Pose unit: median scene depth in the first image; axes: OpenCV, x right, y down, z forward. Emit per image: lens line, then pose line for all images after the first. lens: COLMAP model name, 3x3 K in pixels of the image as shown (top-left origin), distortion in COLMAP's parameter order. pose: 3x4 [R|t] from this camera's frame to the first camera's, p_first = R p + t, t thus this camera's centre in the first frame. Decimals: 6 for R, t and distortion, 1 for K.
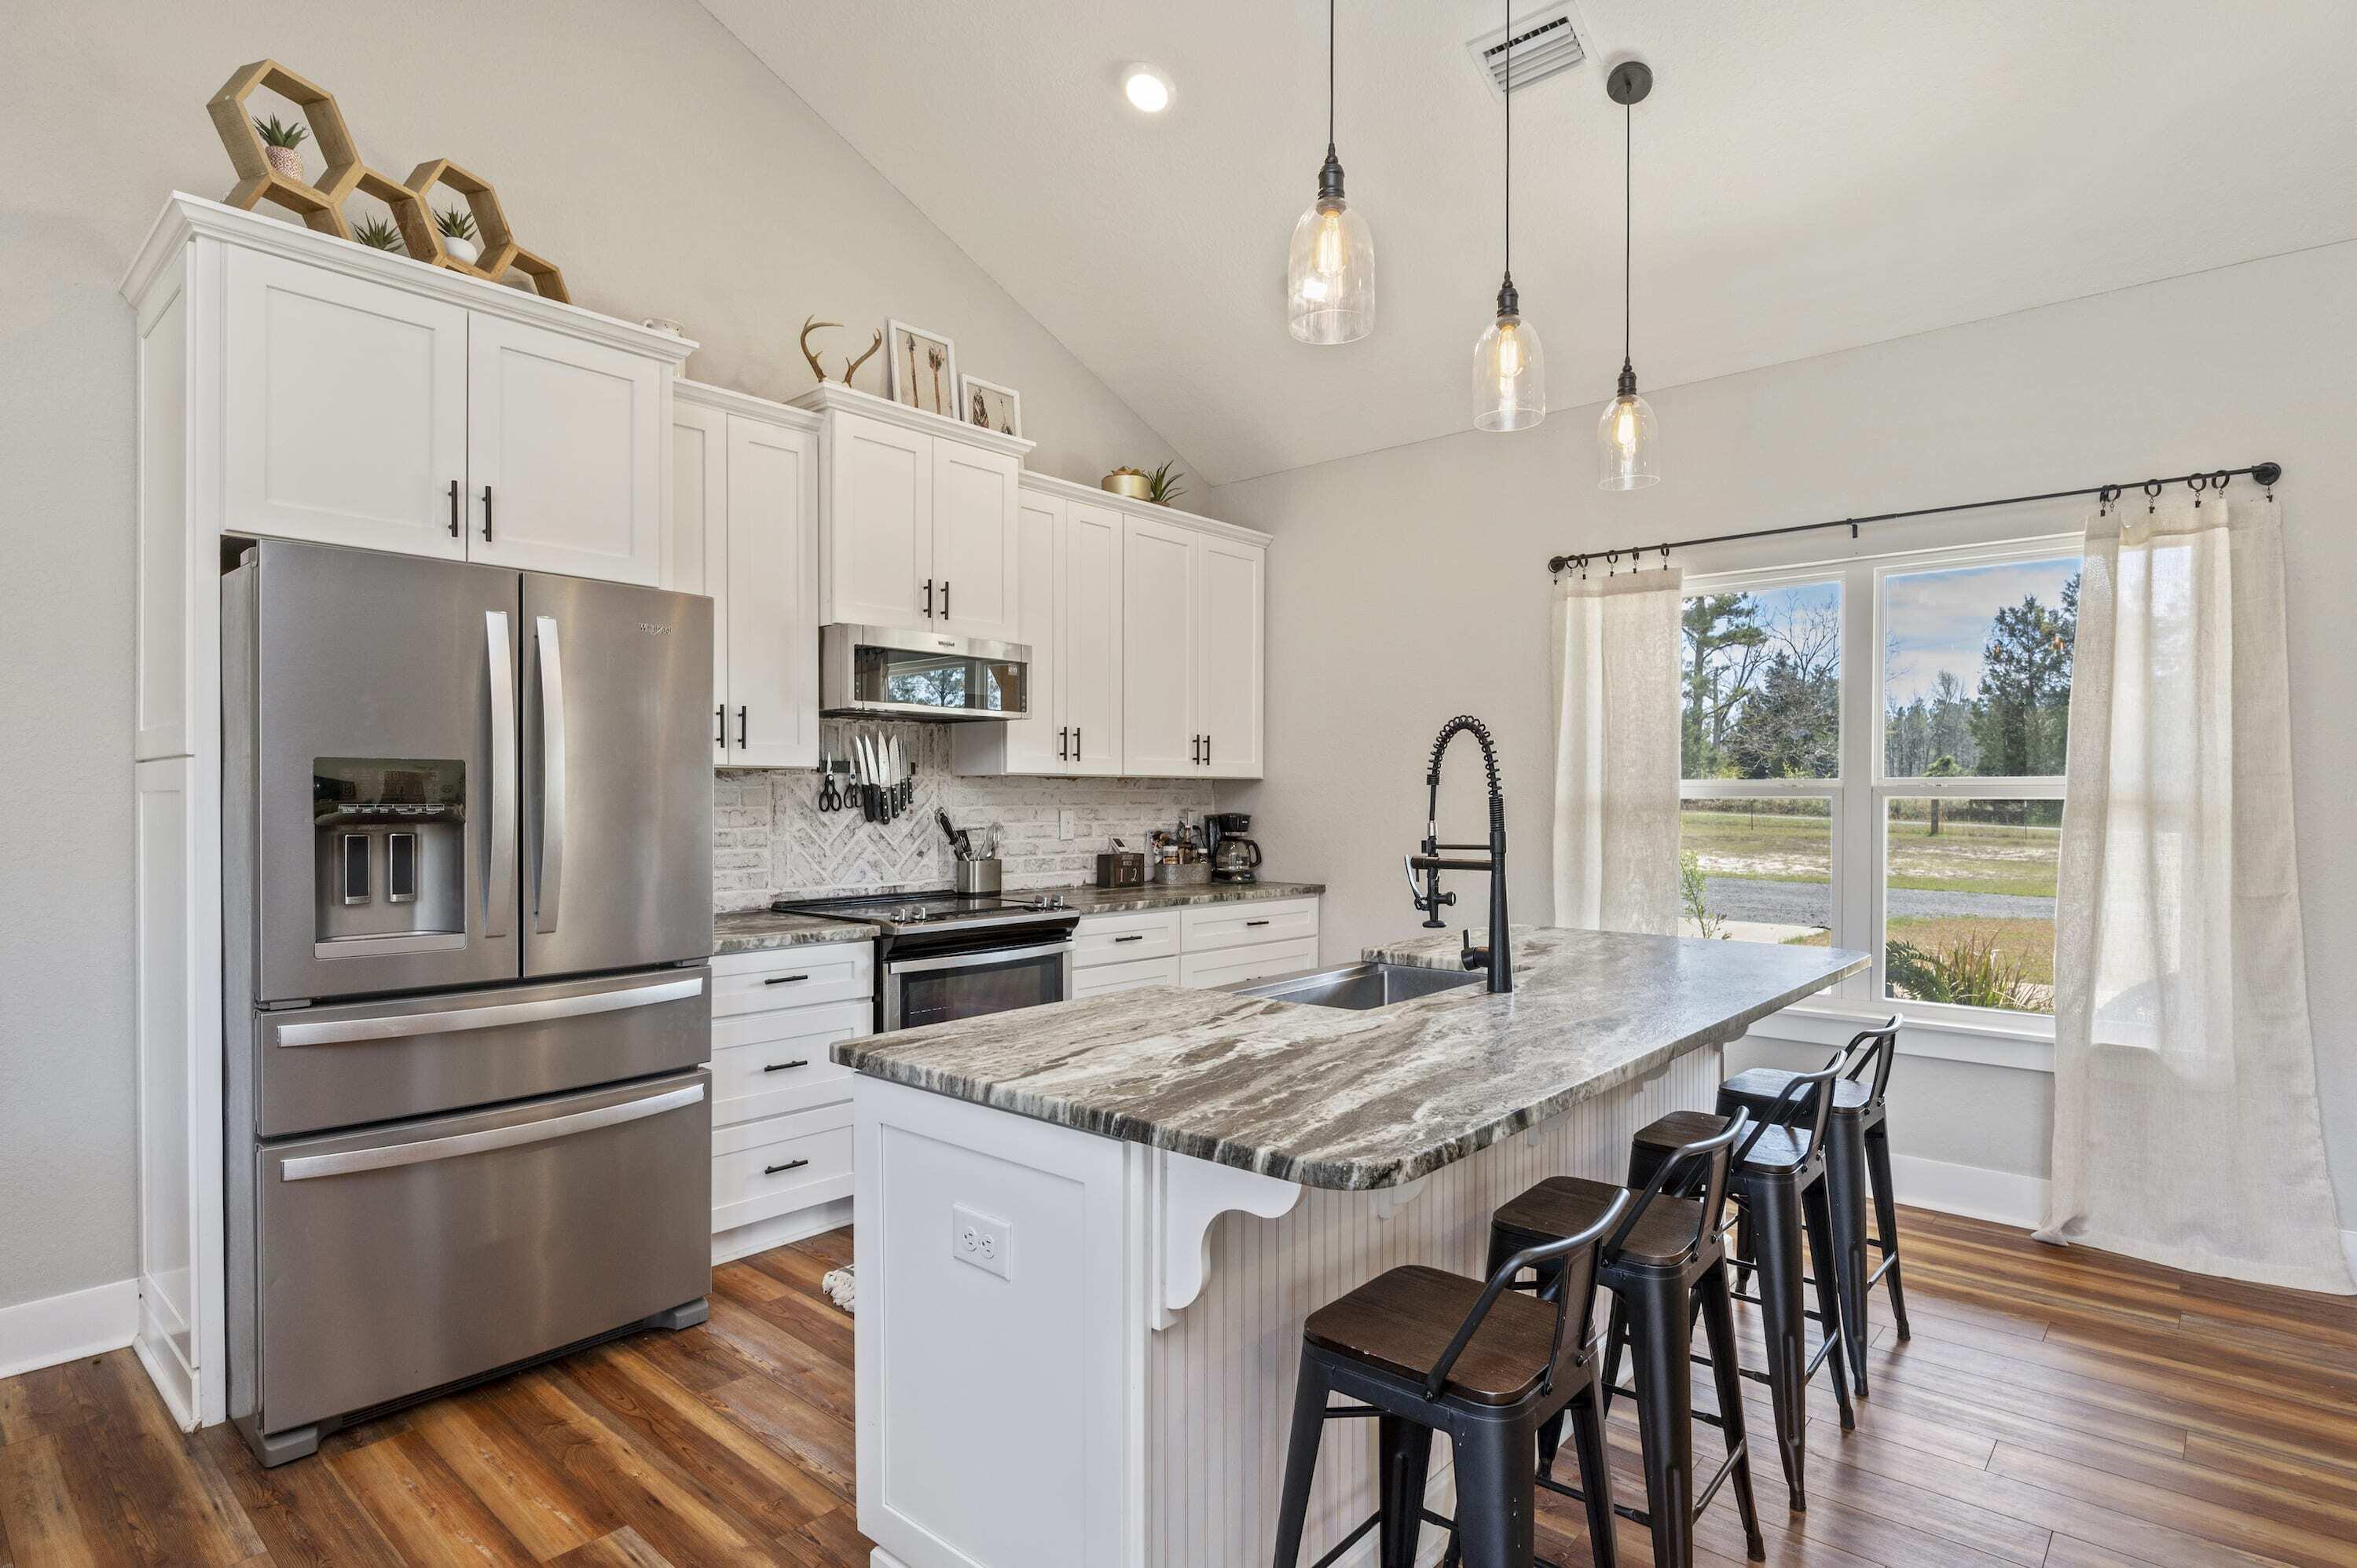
lens RADIAL K [[1240.7, 0, 1184.3], [0, 1240.7, 805.6], [0, 0, 1]] dist [-0.000219, -0.000285]
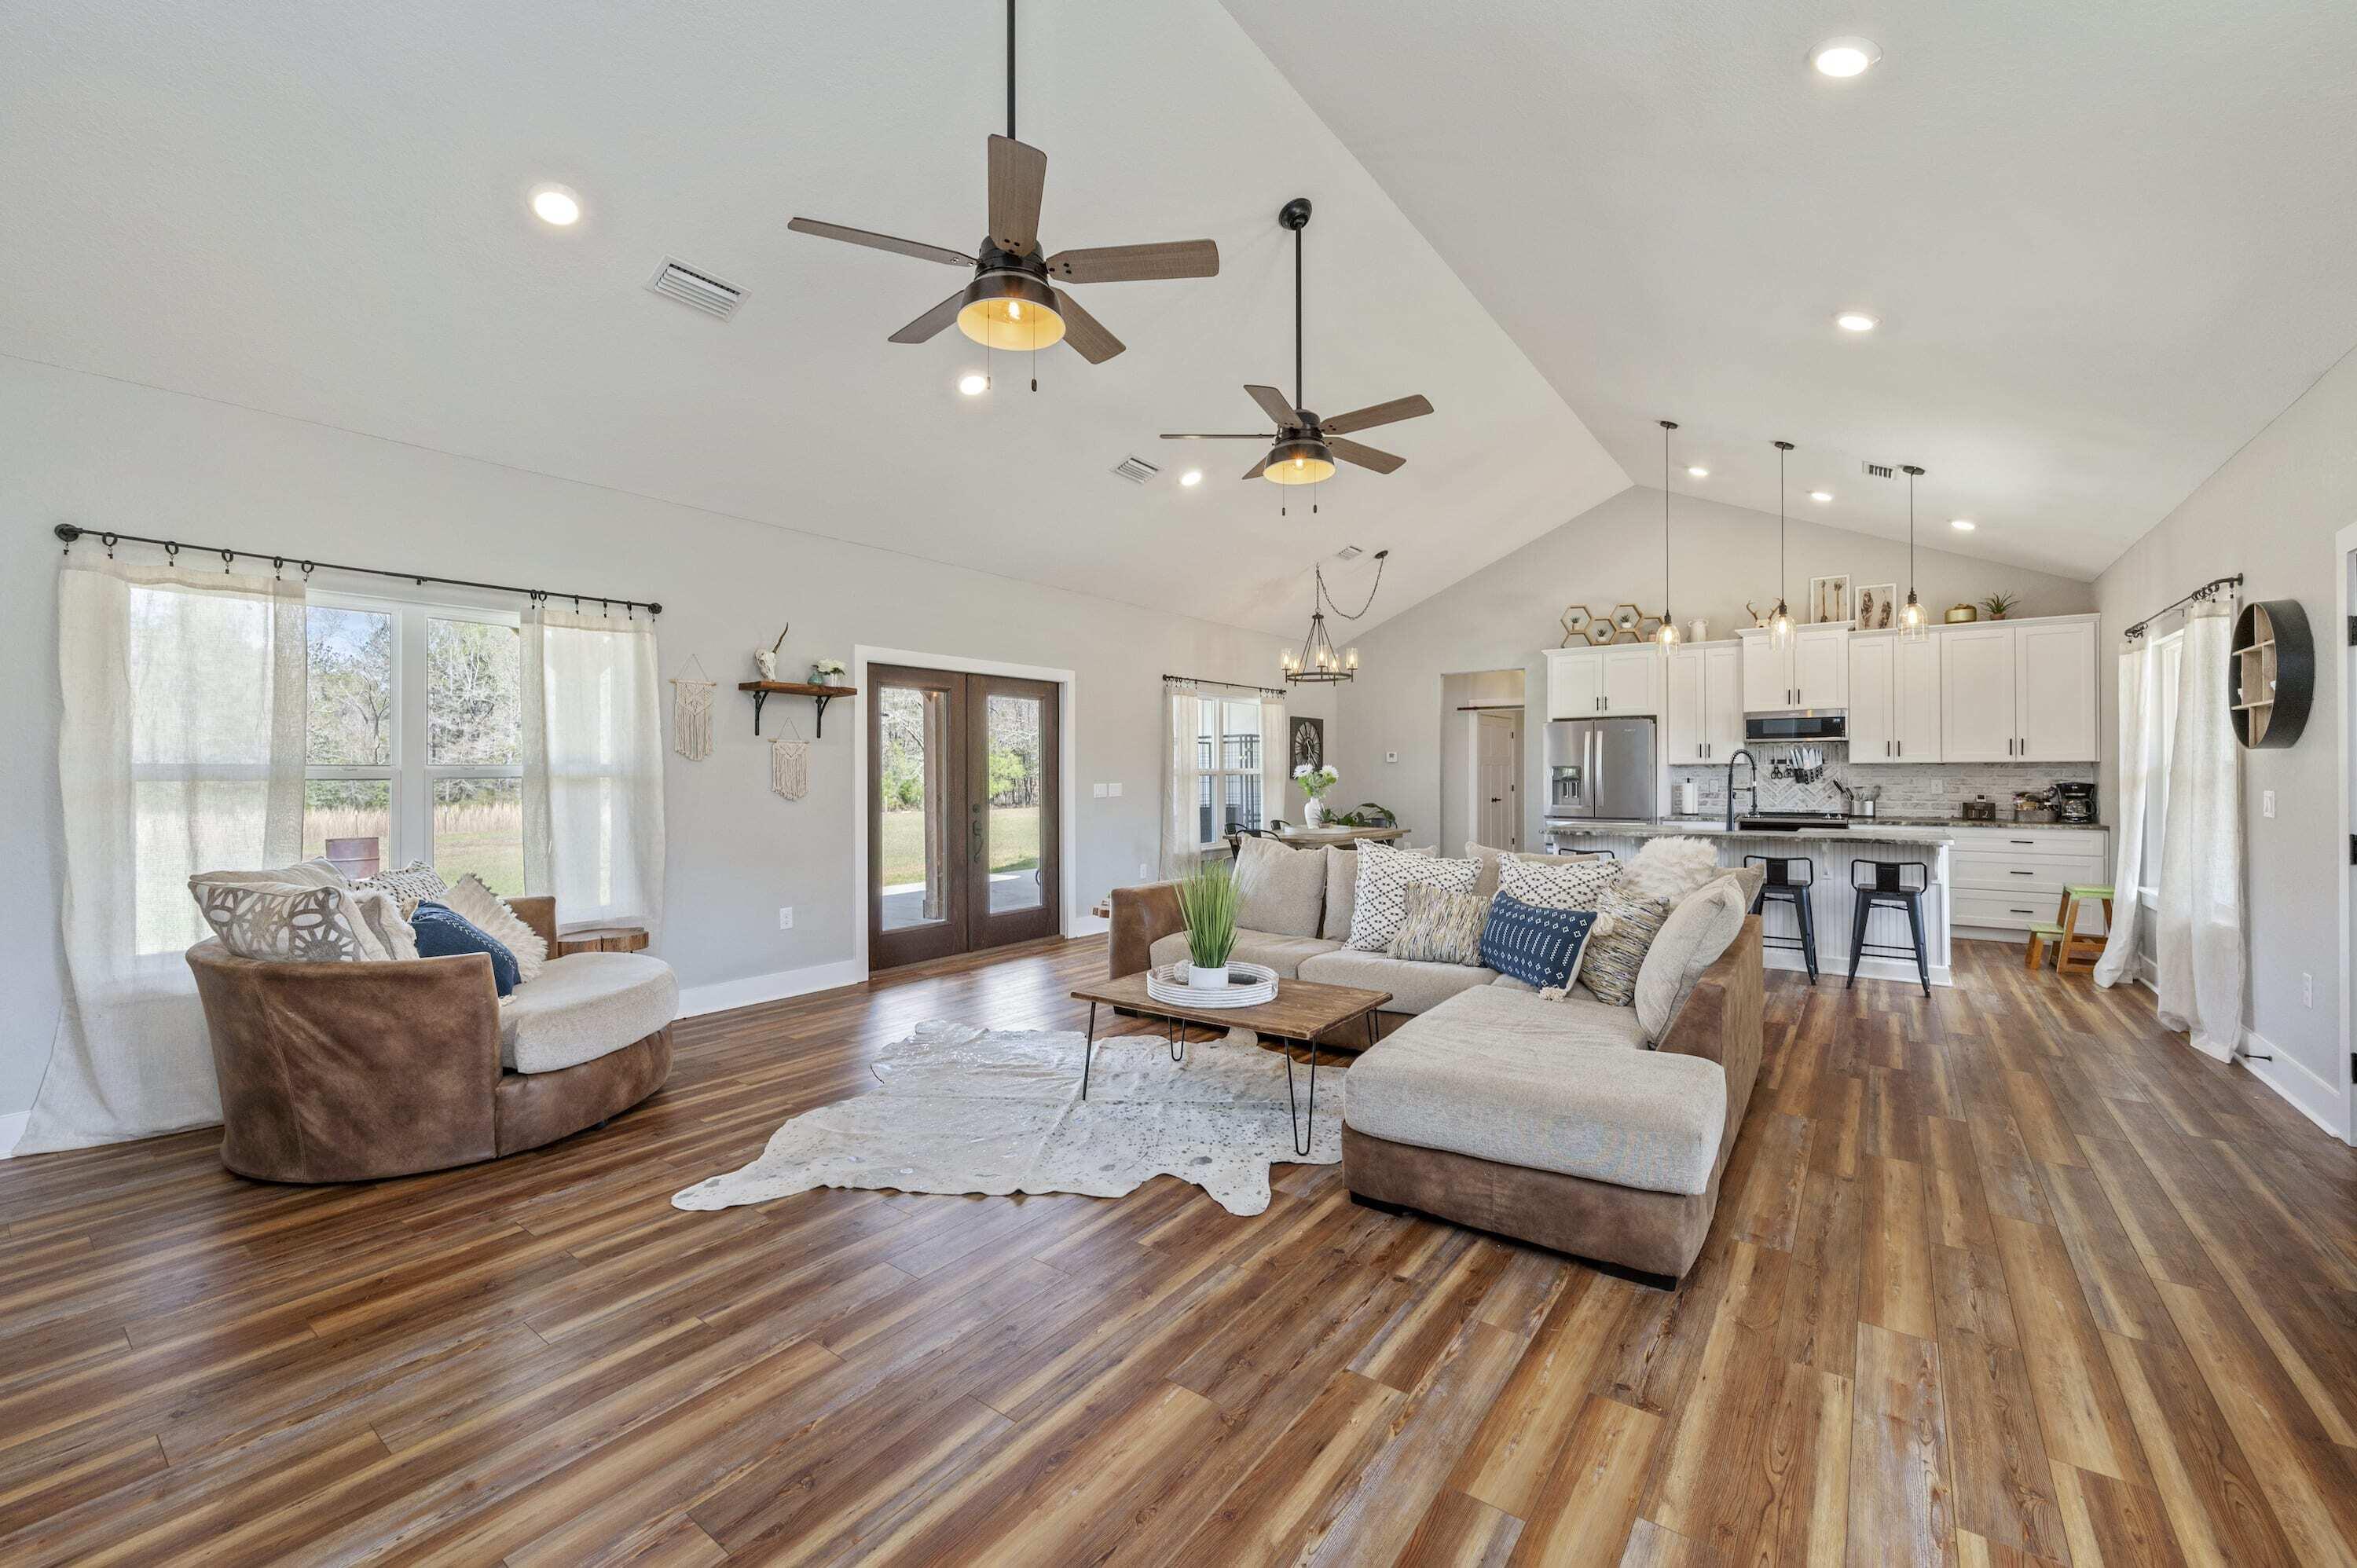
lens RADIAL K [[944.9, 0, 1174.3], [0, 944.9, 772.3], [0, 0, 1]] dist [-0.013254, 0.001319]
pose [[0.081278, -0.006118, -0.996673, 1.521443], [-0.004544, 0.999968, -0.006509, 0.008898], [0.996681, 0.005058, 0.081248, -0.408809]]
